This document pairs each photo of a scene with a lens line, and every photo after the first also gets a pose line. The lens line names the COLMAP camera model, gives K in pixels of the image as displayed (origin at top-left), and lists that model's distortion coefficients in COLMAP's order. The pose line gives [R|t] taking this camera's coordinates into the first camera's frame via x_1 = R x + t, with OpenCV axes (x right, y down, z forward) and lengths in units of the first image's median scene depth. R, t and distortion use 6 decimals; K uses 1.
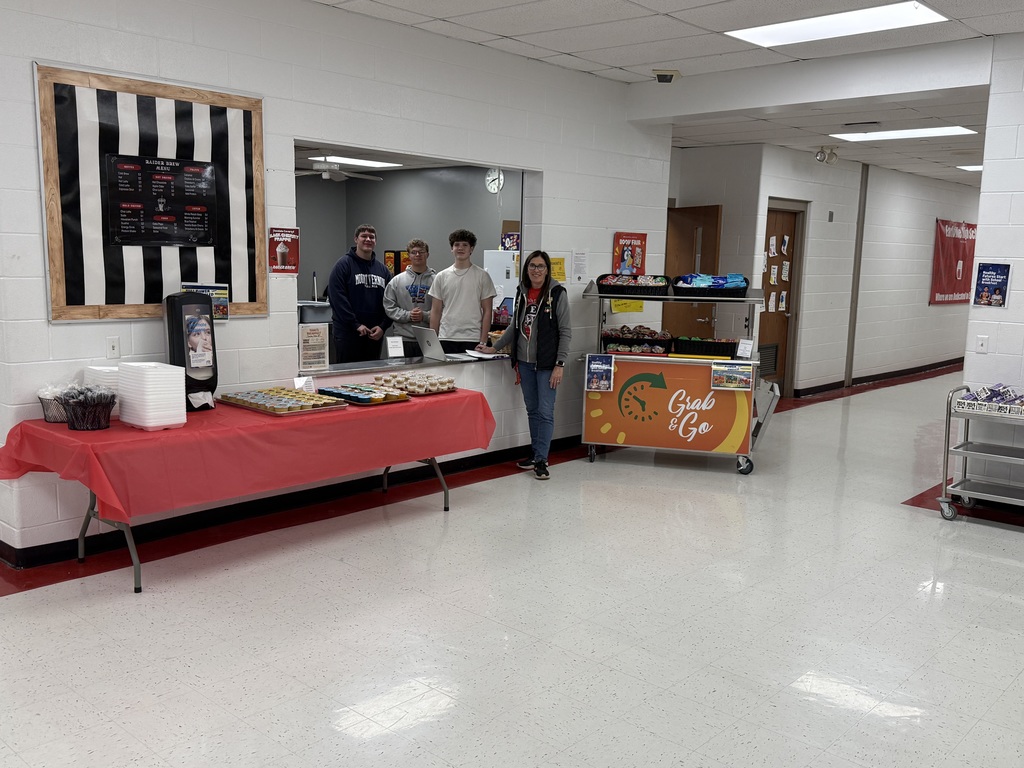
lens RADIAL K [[951.0, 0, 512.6], [0, 951.0, 391.3], [0, 0, 1]] dist [0.048204, 0.000000]
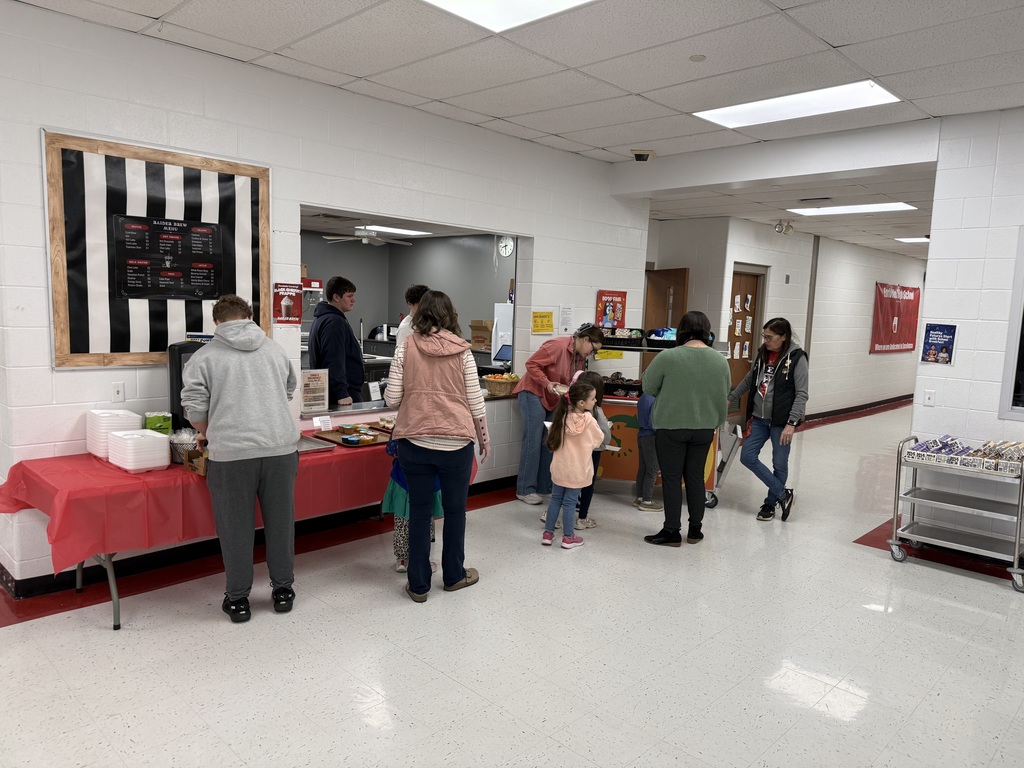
lens RADIAL K [[719.4, 0, 510.4], [0, 719.4, 382.5], [0, 0, 1]] dist [0.013829, 0.012272]
pose [[0.998989, 0.017253, -0.041517, 0.050264], [-0.018671, 0.999247, -0.034015, -0.030670], [0.040899, 0.034756, 0.998559, 0.168640]]
